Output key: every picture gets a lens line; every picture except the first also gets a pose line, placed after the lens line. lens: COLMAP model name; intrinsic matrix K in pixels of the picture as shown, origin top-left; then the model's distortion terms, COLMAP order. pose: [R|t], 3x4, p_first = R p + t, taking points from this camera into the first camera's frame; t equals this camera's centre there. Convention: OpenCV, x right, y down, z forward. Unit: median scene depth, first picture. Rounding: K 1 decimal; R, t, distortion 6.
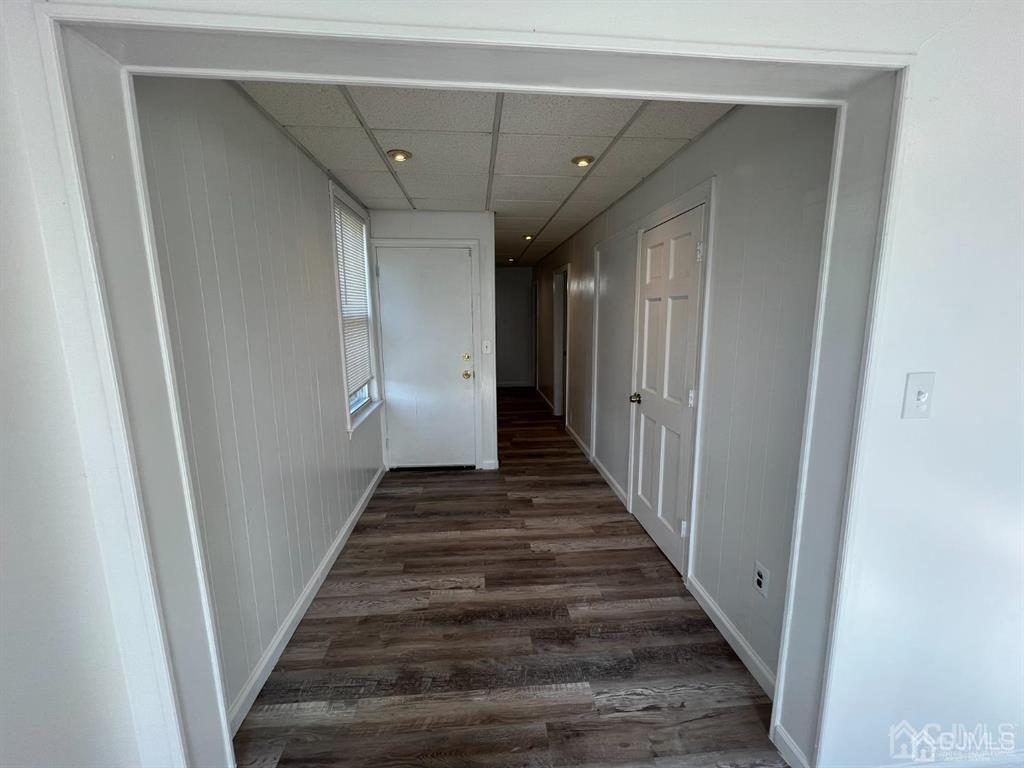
lens RADIAL K [[412.7, 0, 513.4], [0, 412.7, 381.9], [0, 0, 1]] dist [-0.000519, 0.000303]
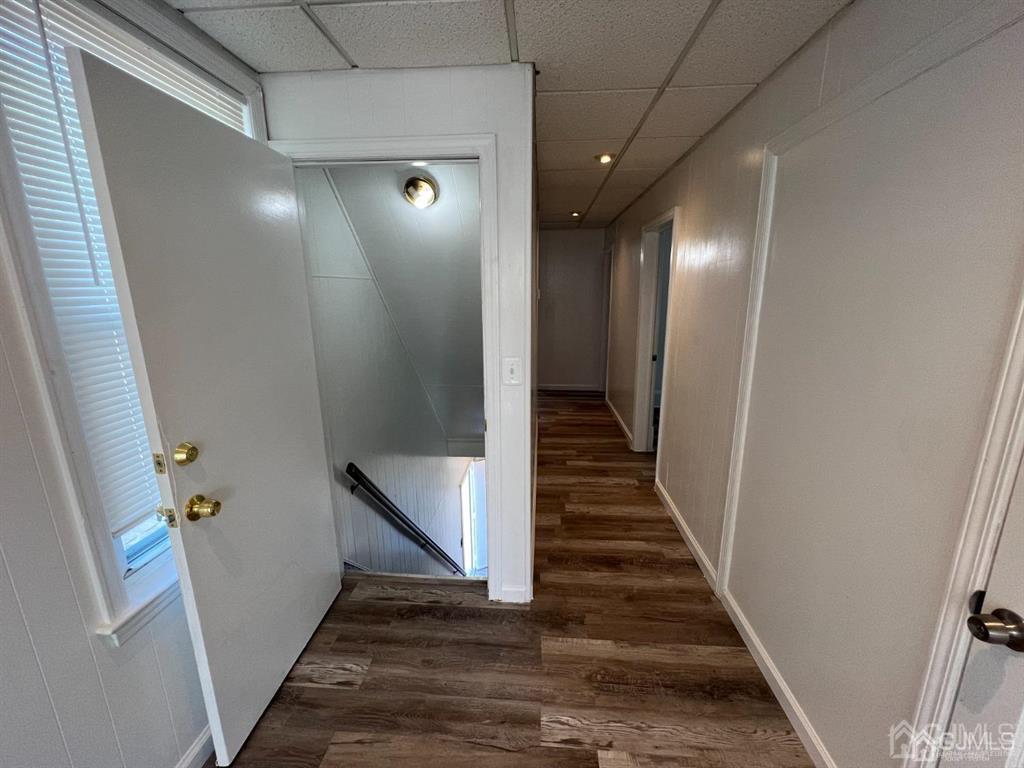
lens RADIAL K [[412.7, 0, 514.3], [0, 412.7, 381.0], [0, 0, 1]] dist [-0.000519, 0.000303]
pose [[0.988298, 0.034315, -0.148624, 0.009740], [-0.025704, 0.997899, 0.059477, -0.103695], [0.150353, -0.054961, 0.987104, 0.529450]]
